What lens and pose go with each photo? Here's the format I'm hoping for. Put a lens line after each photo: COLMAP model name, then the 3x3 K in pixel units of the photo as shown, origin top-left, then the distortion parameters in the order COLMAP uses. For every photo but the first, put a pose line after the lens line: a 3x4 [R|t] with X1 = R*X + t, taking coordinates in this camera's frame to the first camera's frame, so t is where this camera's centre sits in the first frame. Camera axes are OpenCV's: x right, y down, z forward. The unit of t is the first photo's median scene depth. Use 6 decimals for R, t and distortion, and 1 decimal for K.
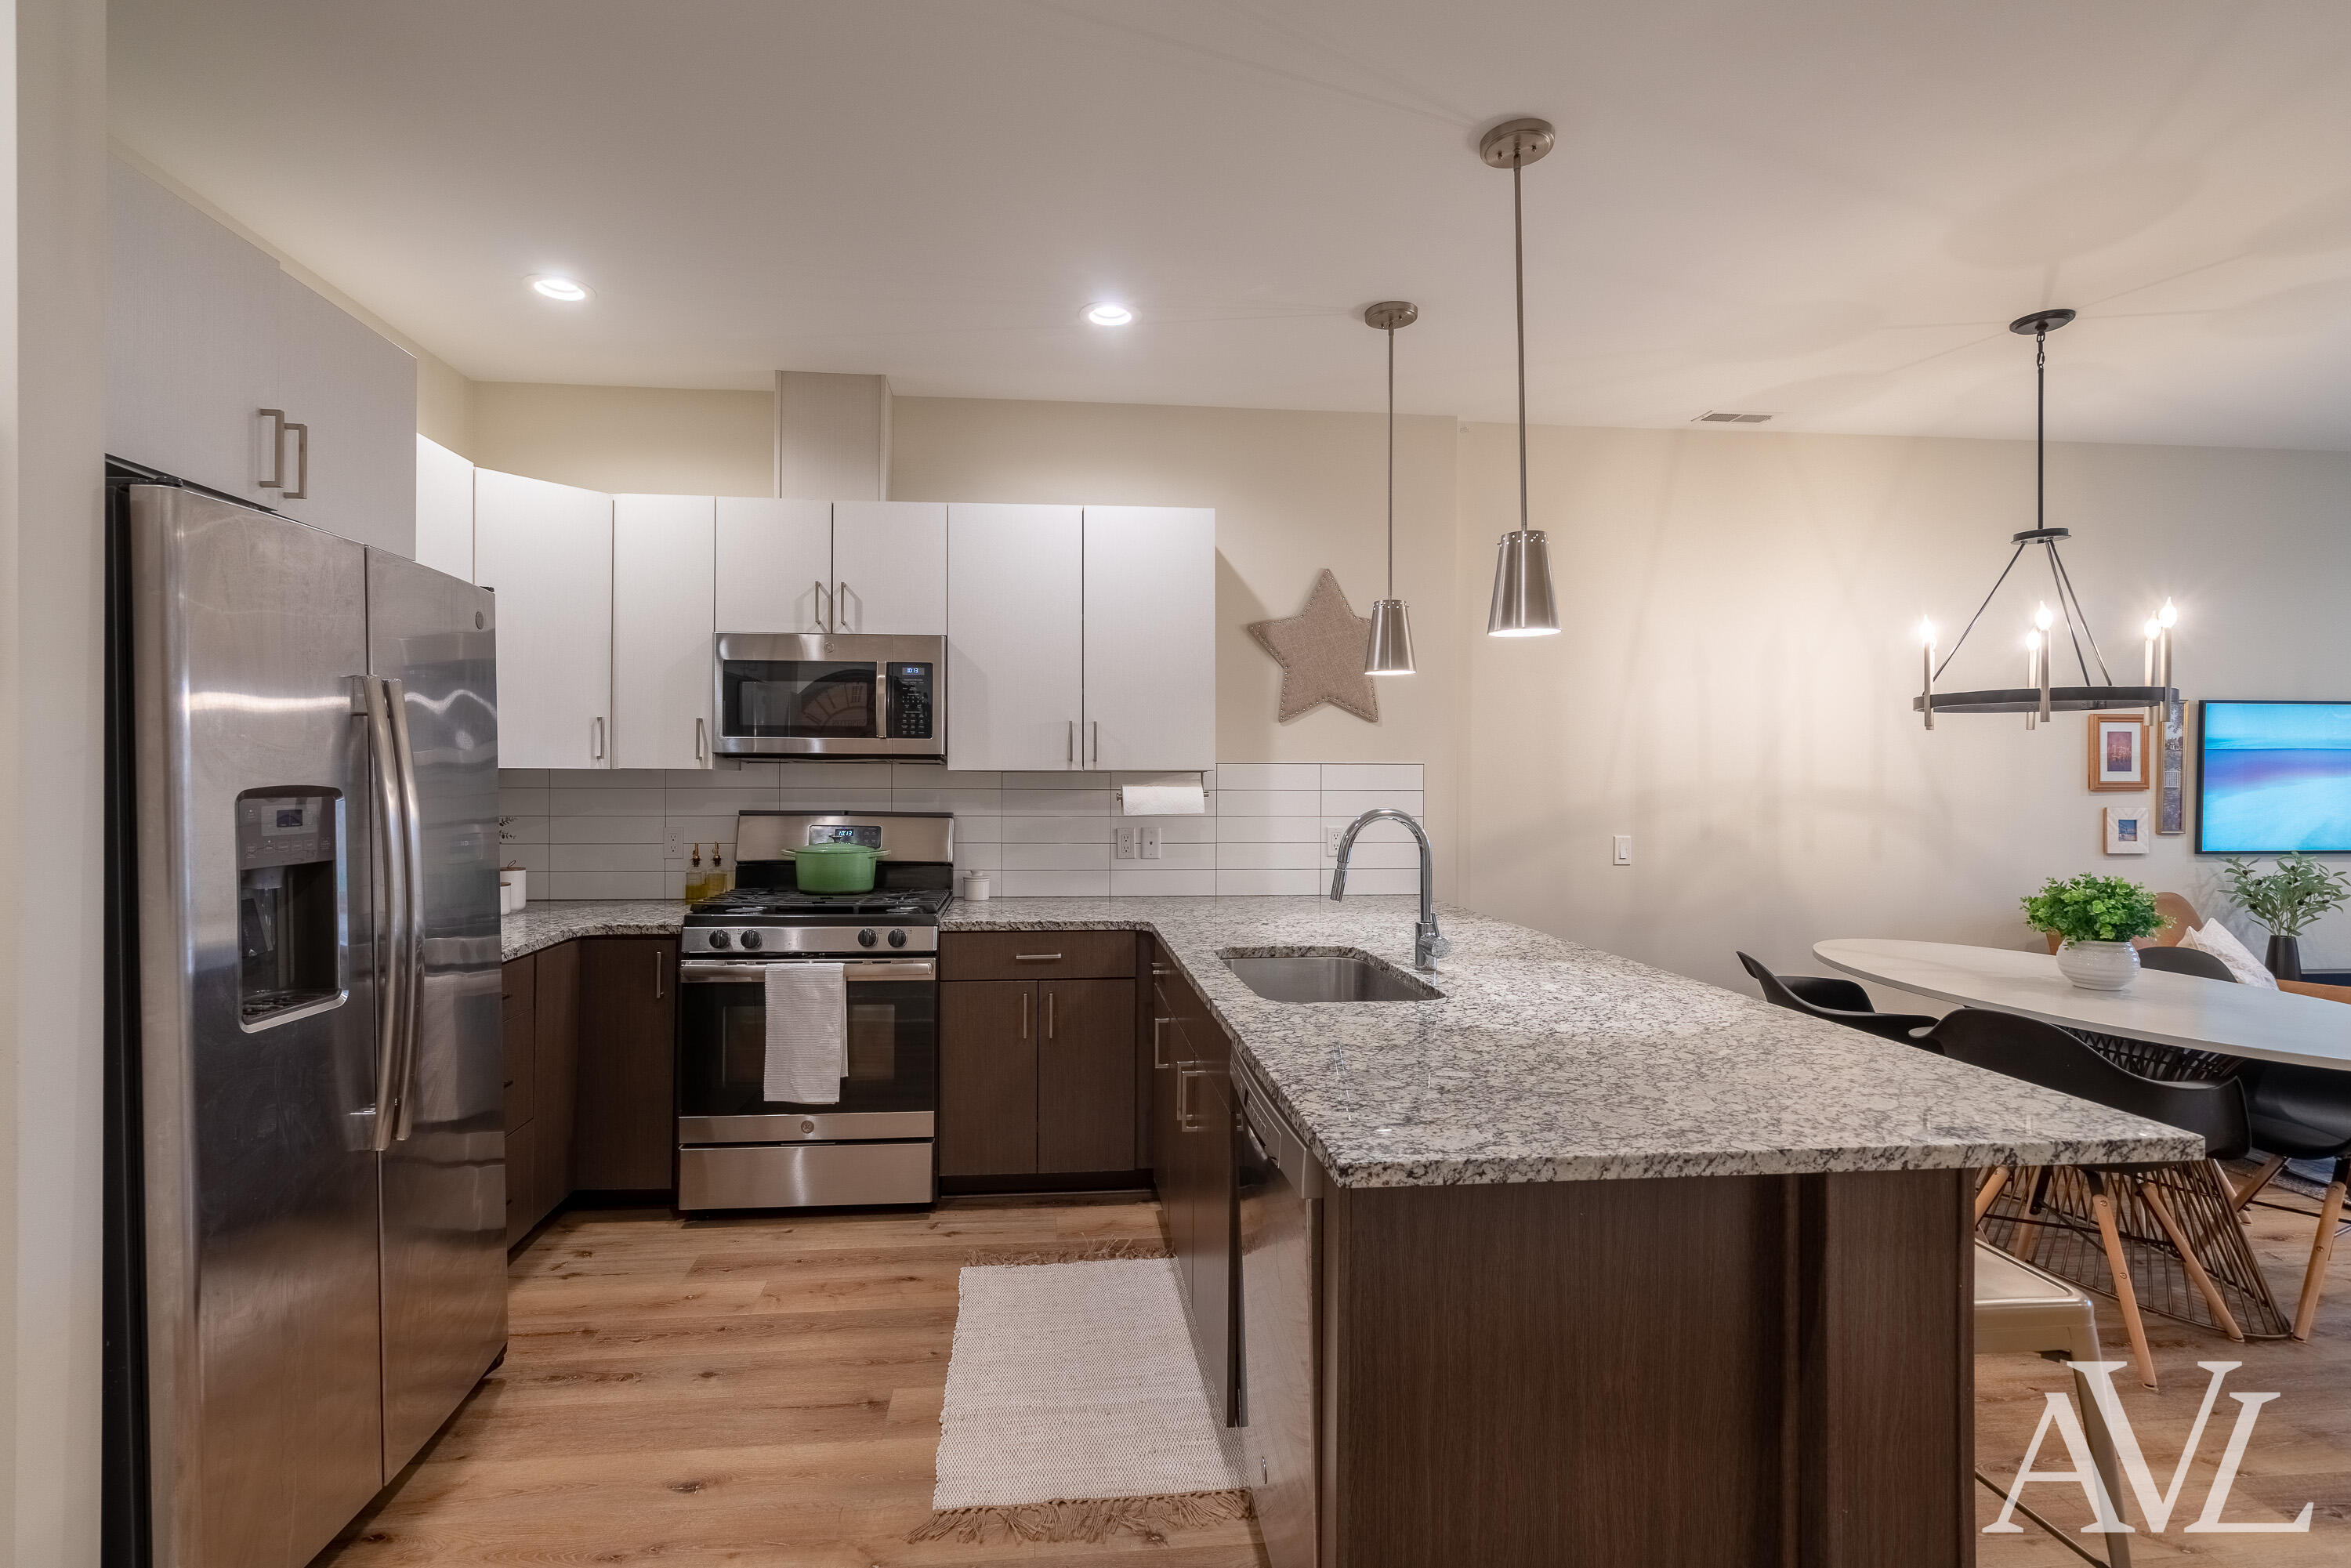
lens RADIAL K [[1058.8, 0, 1165.6], [0, 1058.8, 780.1], [0, 0, 1]] dist [-0.009306, 0.007340]
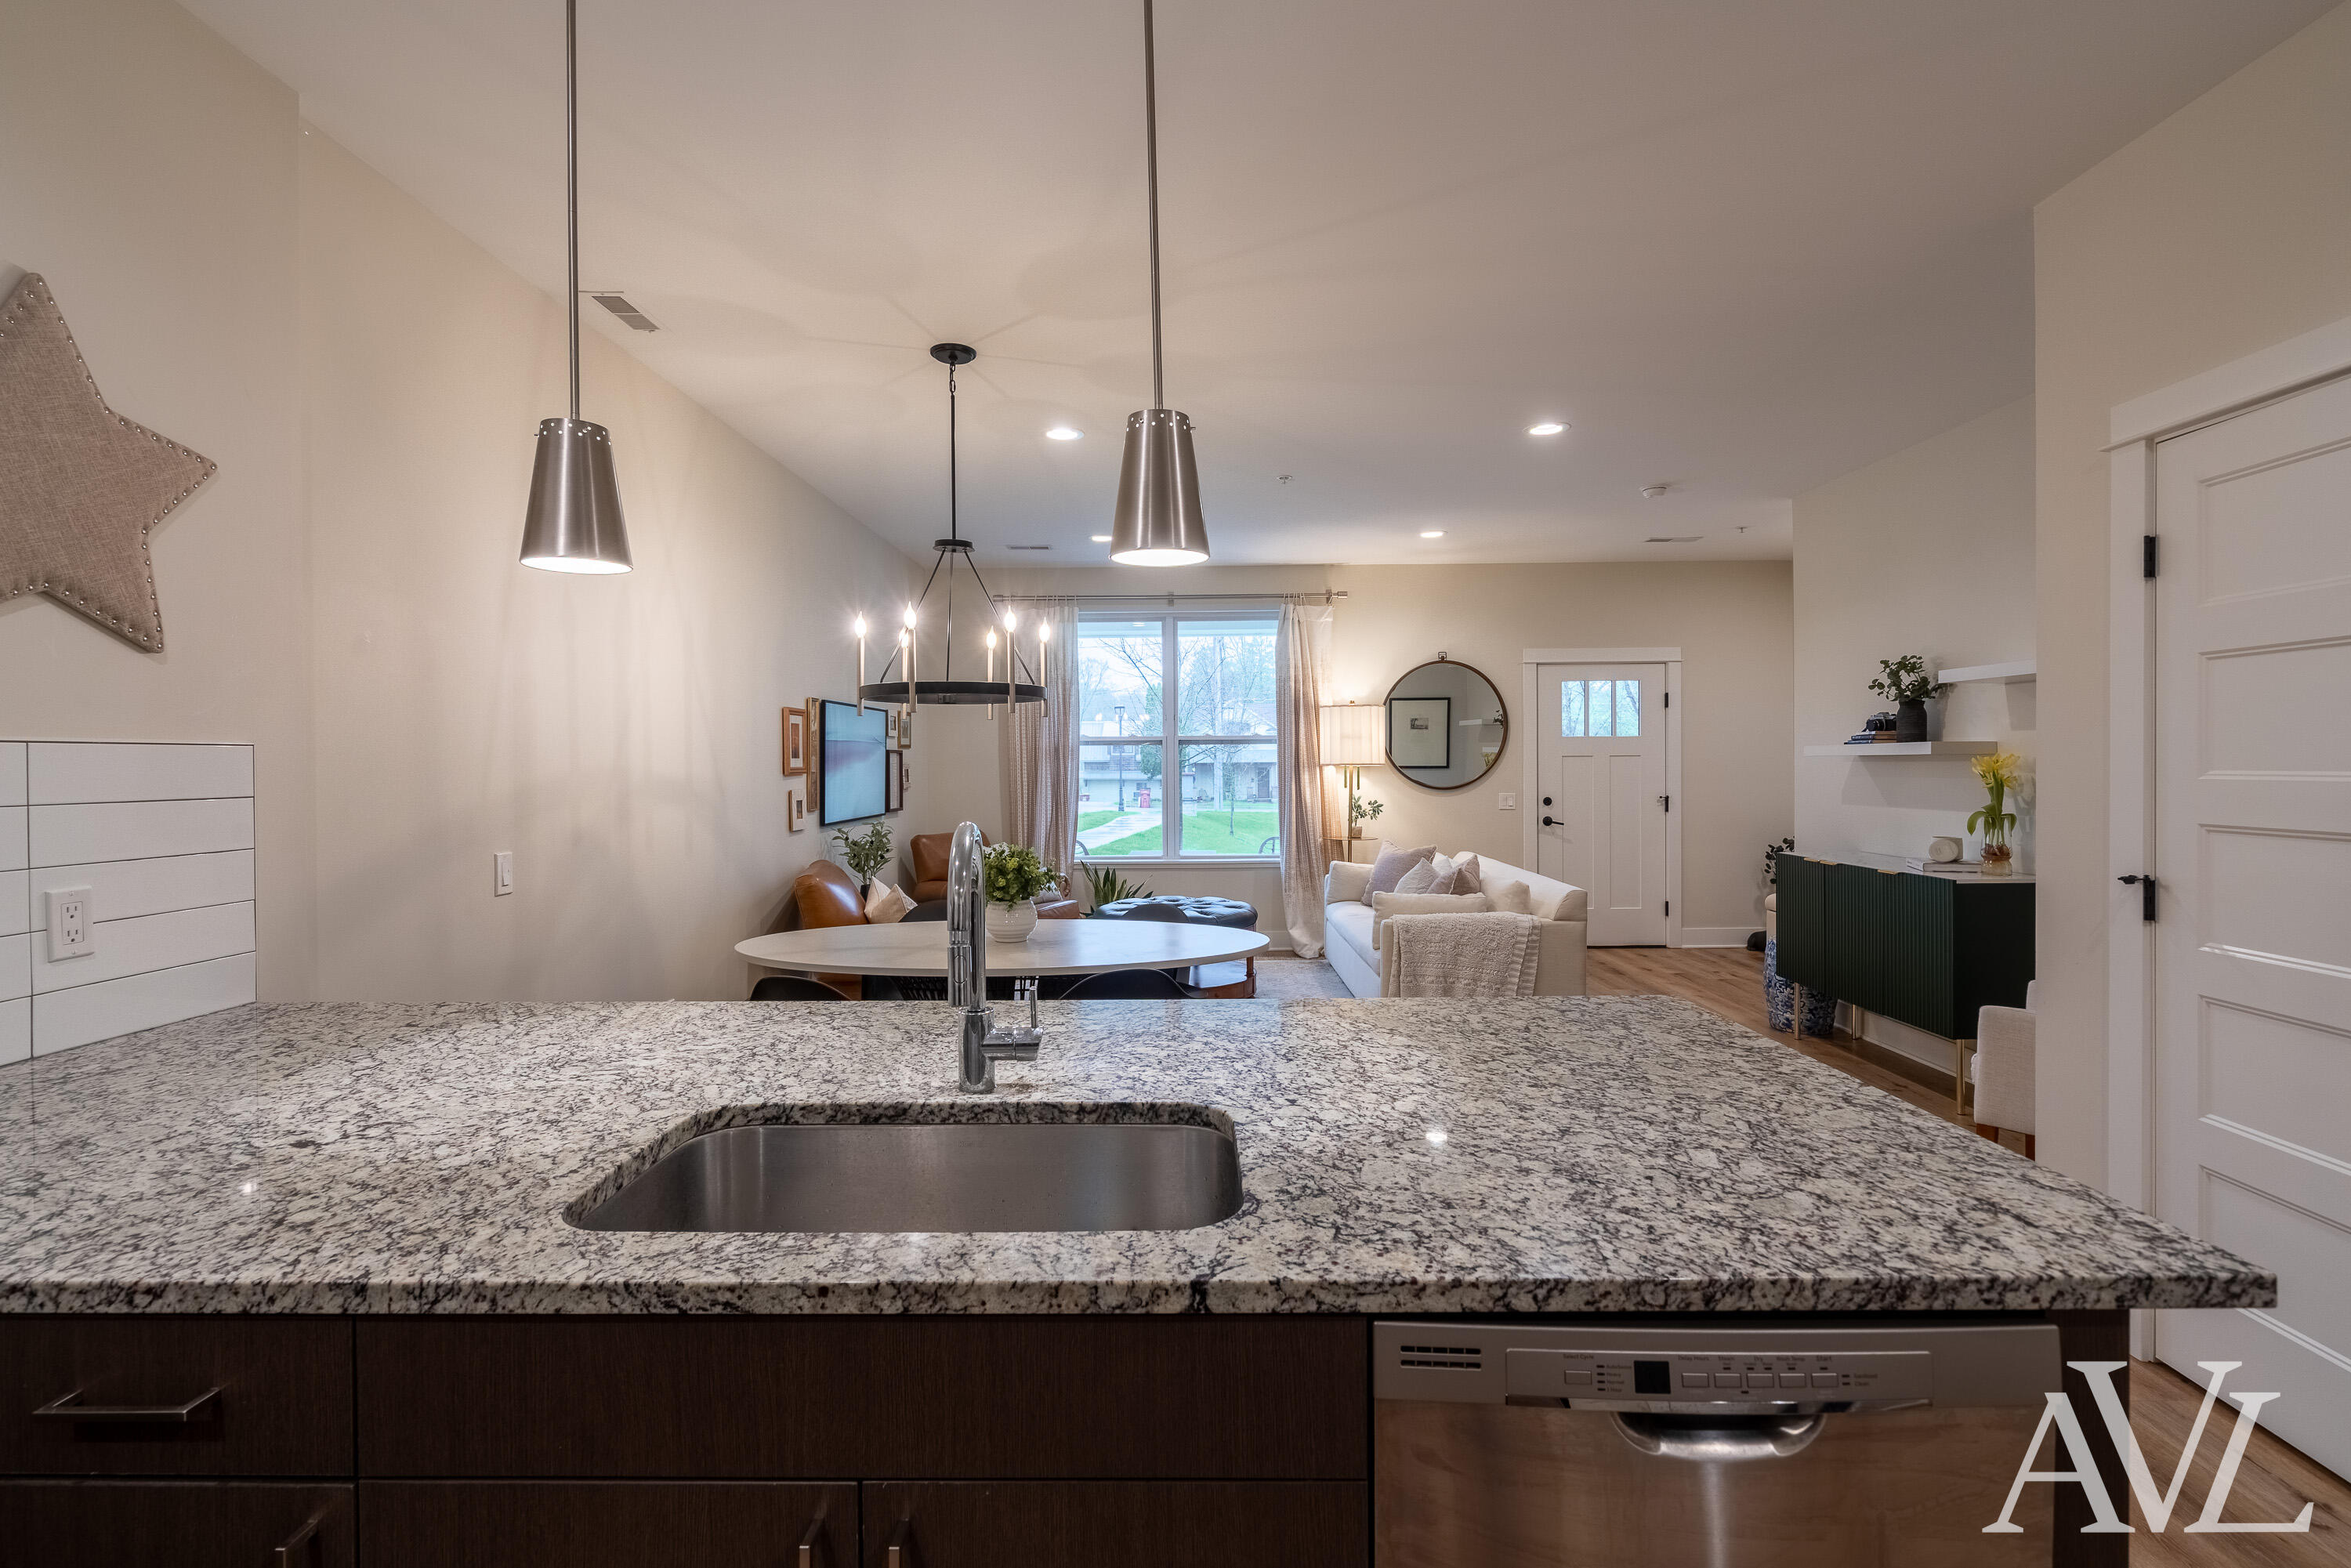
lens RADIAL K [[1058.8, 0, 1165.6], [0, 1058.8, 780.1], [0, 0, 1]] dist [-0.009306, 0.007340]
pose [[0.135867, -0.021072, 0.990503, -0.247011], [0.011590, 0.999739, 0.019679, -0.003736], [-0.990659, 0.008806, 0.136076, 0.614566]]
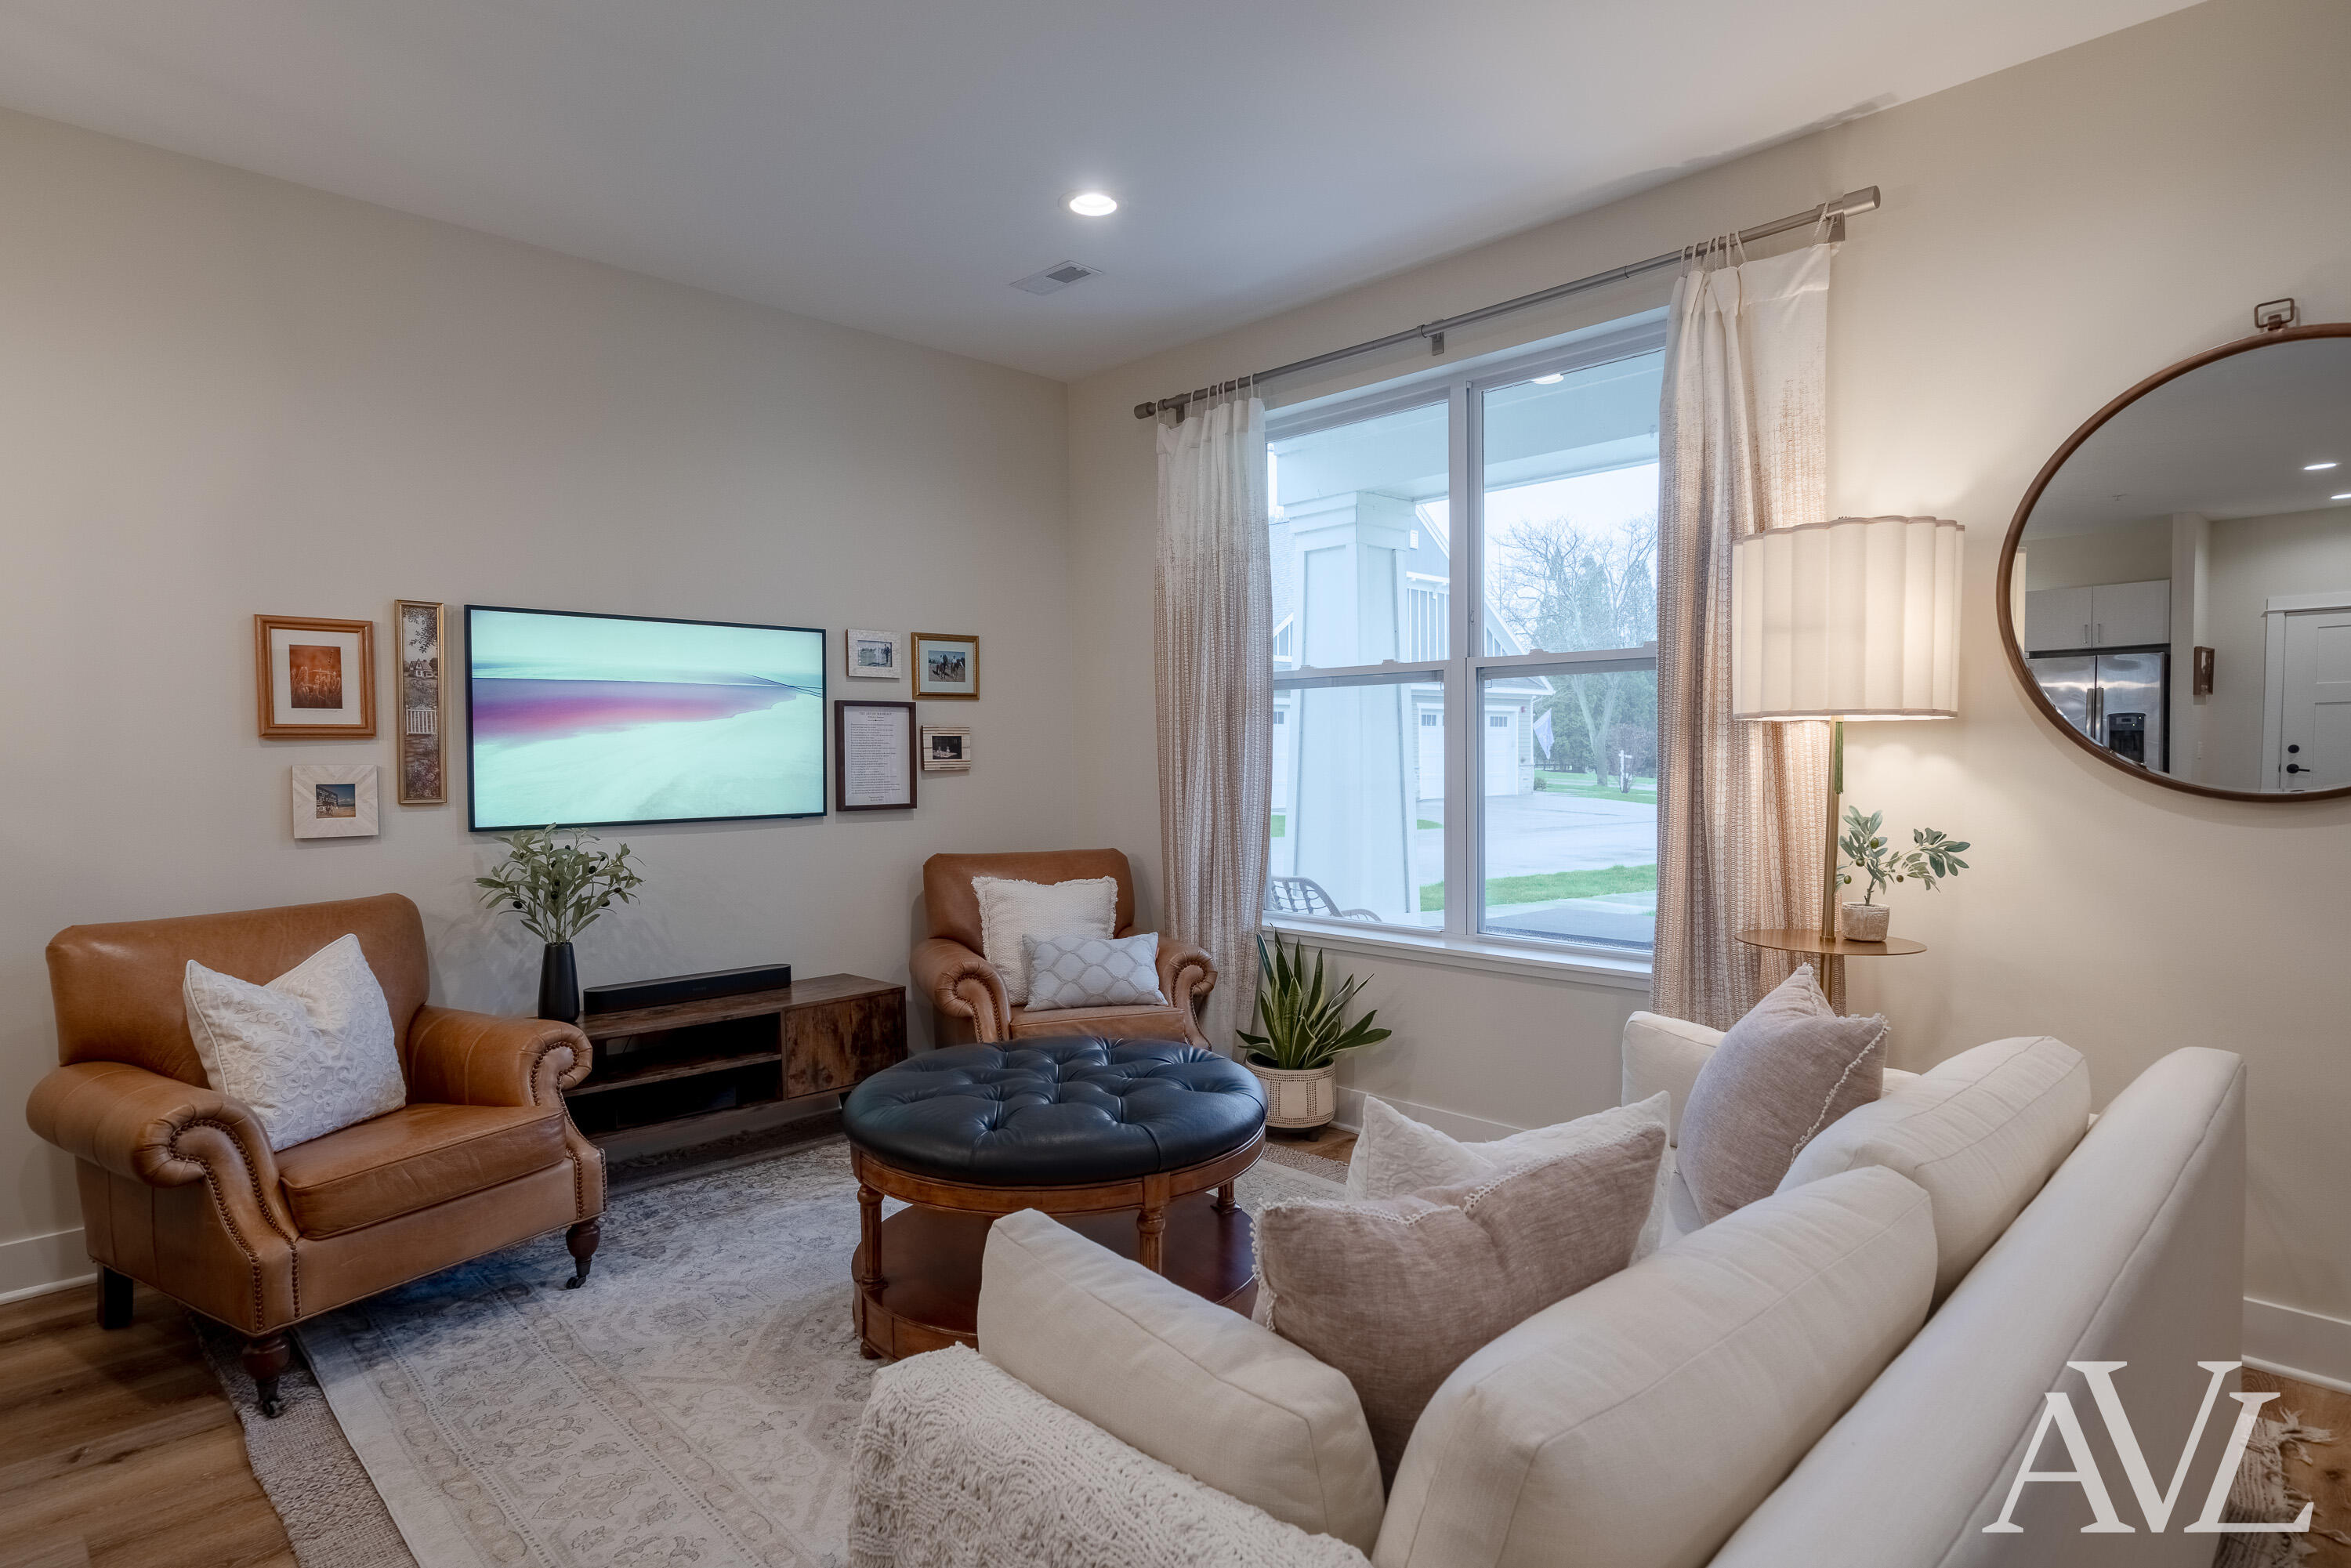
lens RADIAL K [[1283.2, 0, 1113.3], [0, 1283.2, 791.3], [0, 0, 1]] dist [0.004057, 0.001164]
pose [[0.788298, -0.028254, 0.614644, 1.114641], [0.011375, 0.999444, 0.031354, 0.031544], [-0.615188, -0.017725, 0.788181, 0.132167]]
